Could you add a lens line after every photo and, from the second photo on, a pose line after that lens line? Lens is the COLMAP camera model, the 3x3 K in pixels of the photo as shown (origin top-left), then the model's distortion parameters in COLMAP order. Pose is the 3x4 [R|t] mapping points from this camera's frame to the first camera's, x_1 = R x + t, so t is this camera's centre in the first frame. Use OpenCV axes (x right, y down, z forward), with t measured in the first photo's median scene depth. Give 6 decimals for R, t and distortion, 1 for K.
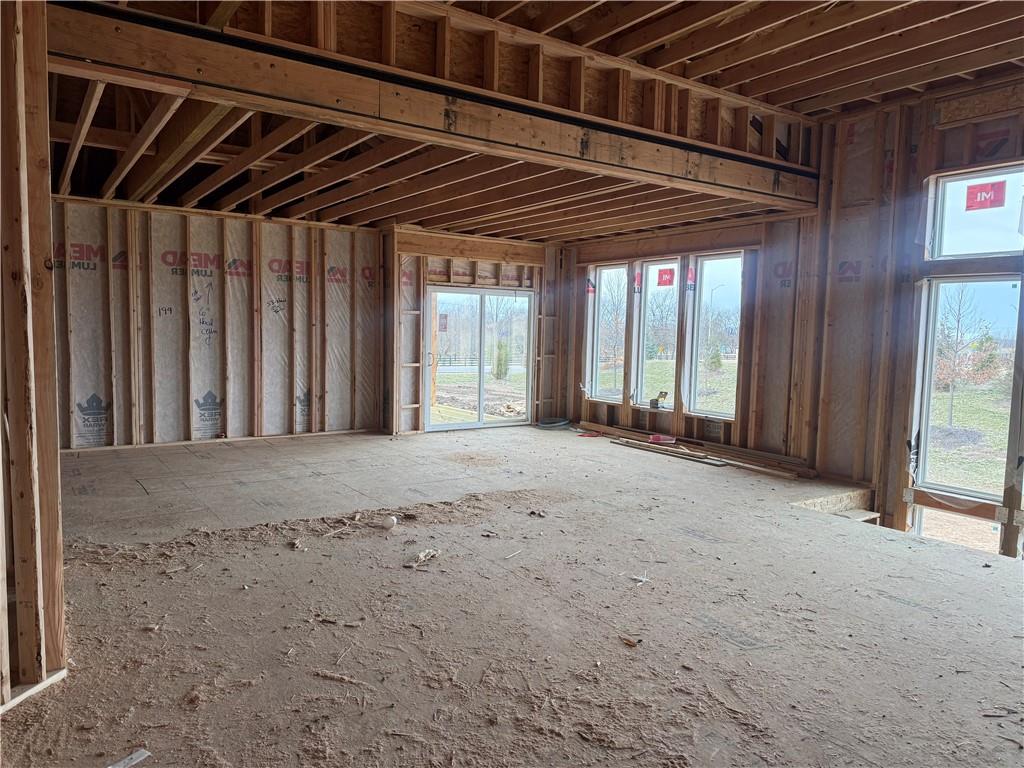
lens RADIAL K [[712.8, 0, 510.9], [0, 712.8, 386.4], [0, 0, 1]] dist [0.078949, -0.099903]
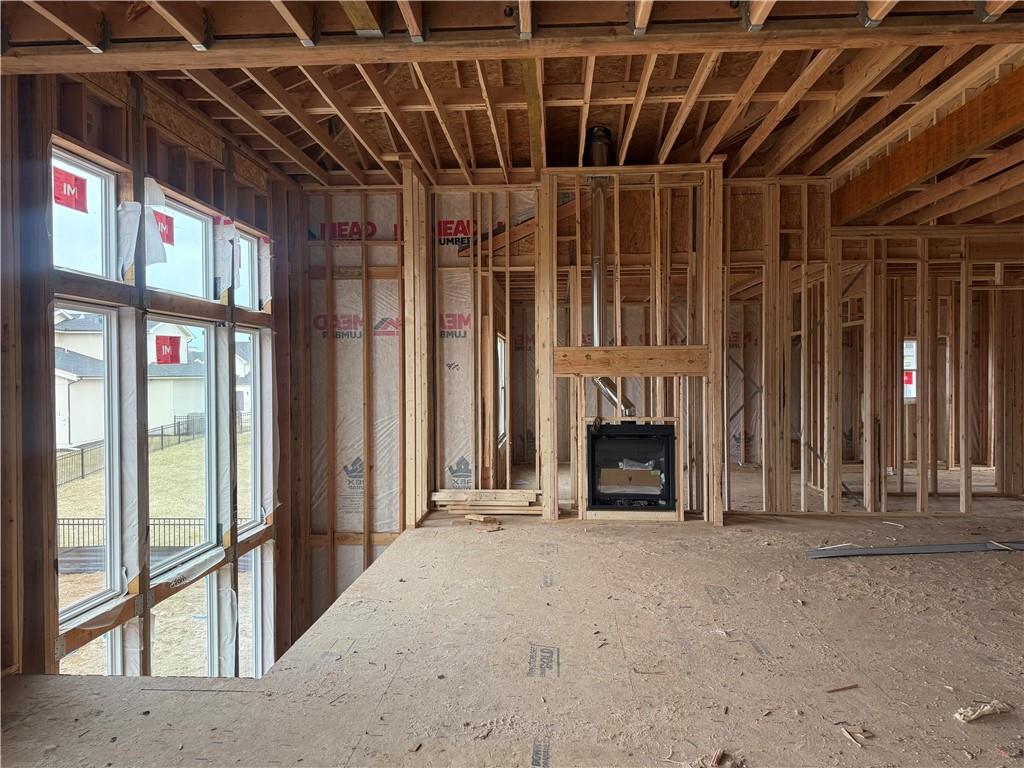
lens RADIAL K [[712.8, 0, 513.6], [0, 712.8, 385.2], [0, 0, 1]] dist [0.078949, -0.099903]
pose [[-0.791587, -0.026828, 0.610467, -0.107433], [0.037071, 0.995087, 0.091800, -0.098106], [-0.609931, 0.095298, -0.786704, 1.063273]]
